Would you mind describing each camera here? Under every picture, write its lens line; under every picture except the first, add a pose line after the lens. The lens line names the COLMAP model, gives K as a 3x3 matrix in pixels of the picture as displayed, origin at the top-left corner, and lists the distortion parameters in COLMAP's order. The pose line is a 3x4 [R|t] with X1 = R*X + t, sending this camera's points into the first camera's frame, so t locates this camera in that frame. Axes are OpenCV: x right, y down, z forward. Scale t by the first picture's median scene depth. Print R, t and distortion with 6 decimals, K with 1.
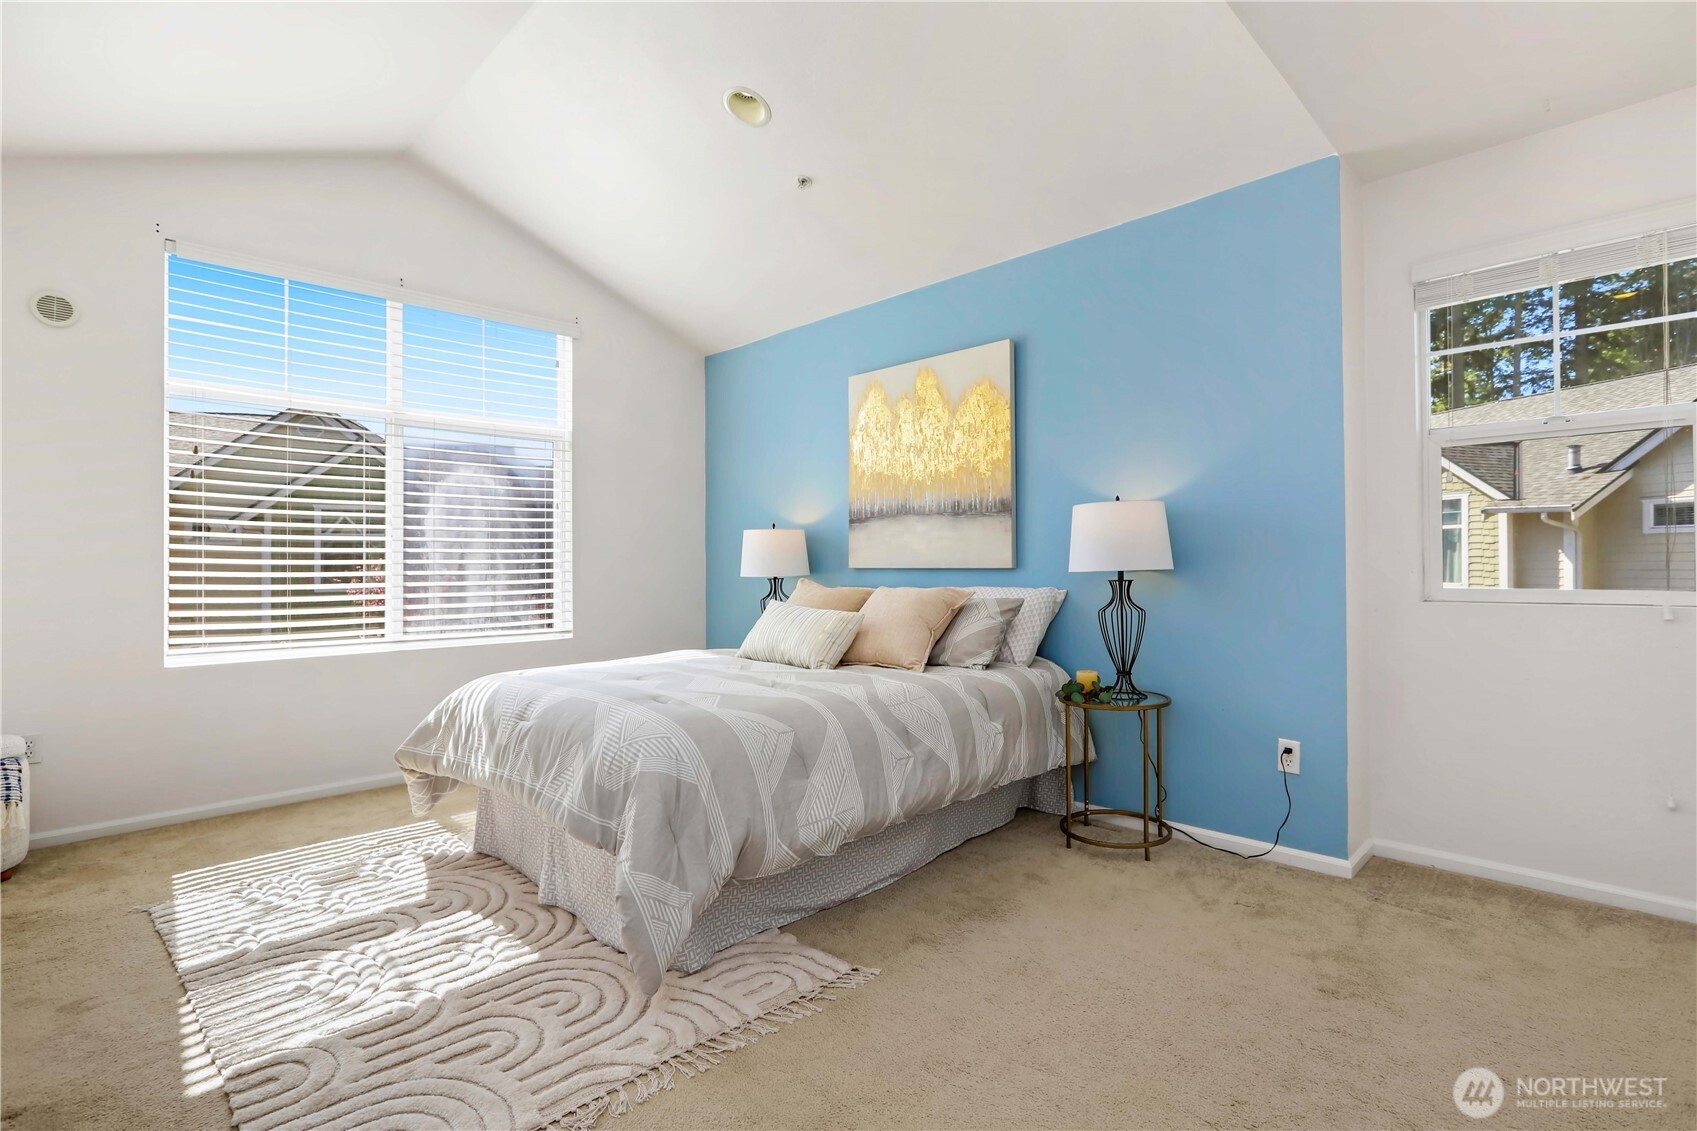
lens RADIAL K [[788.4, 0, 852.8], [0, 788.4, 564.6], [0, 0, 1]] dist [-0.003444, 0.000251]
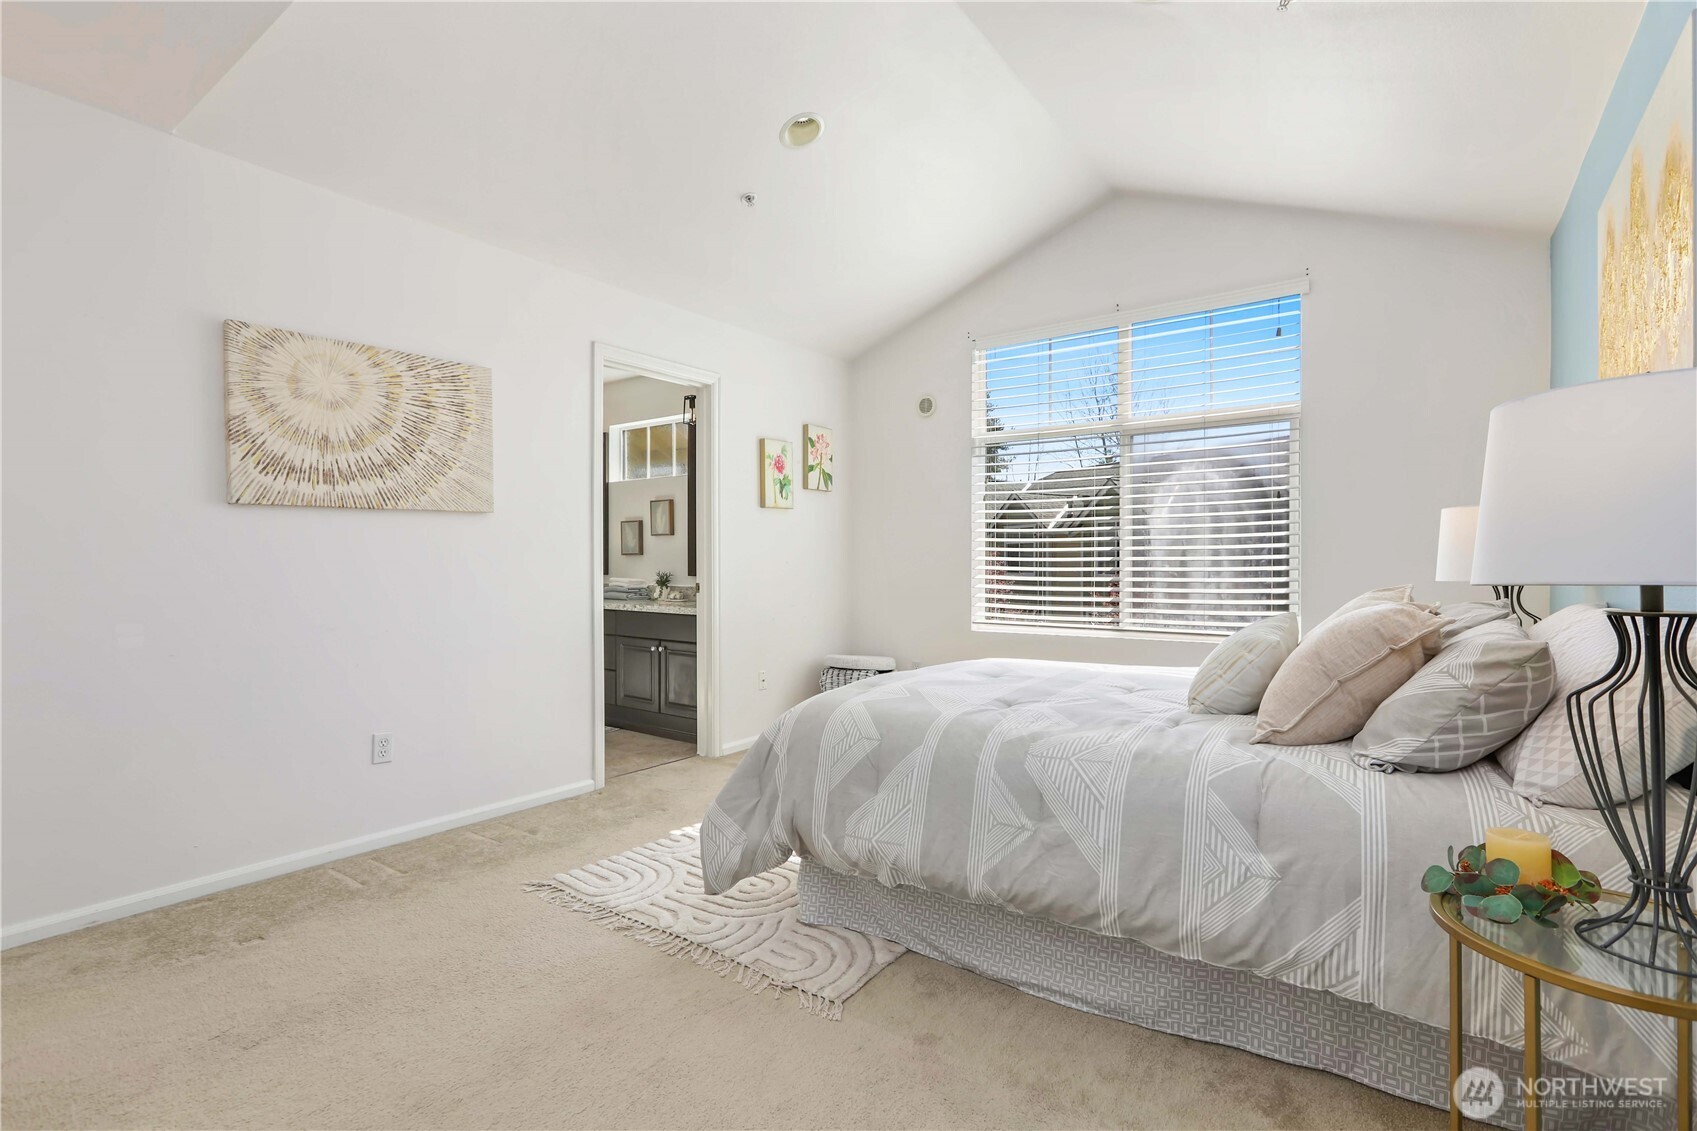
lens RADIAL K [[779.2, 0, 848.8], [0, 779.2, 569.9], [0, 0, 1]] dist [0.000506, 0.000695]
pose [[0.174173, 0.011520, -0.984648, 0.422609], [0.003203, 0.999920, 0.012266, -0.002511], [0.984710, -0.005290, 0.174122, 0.403247]]
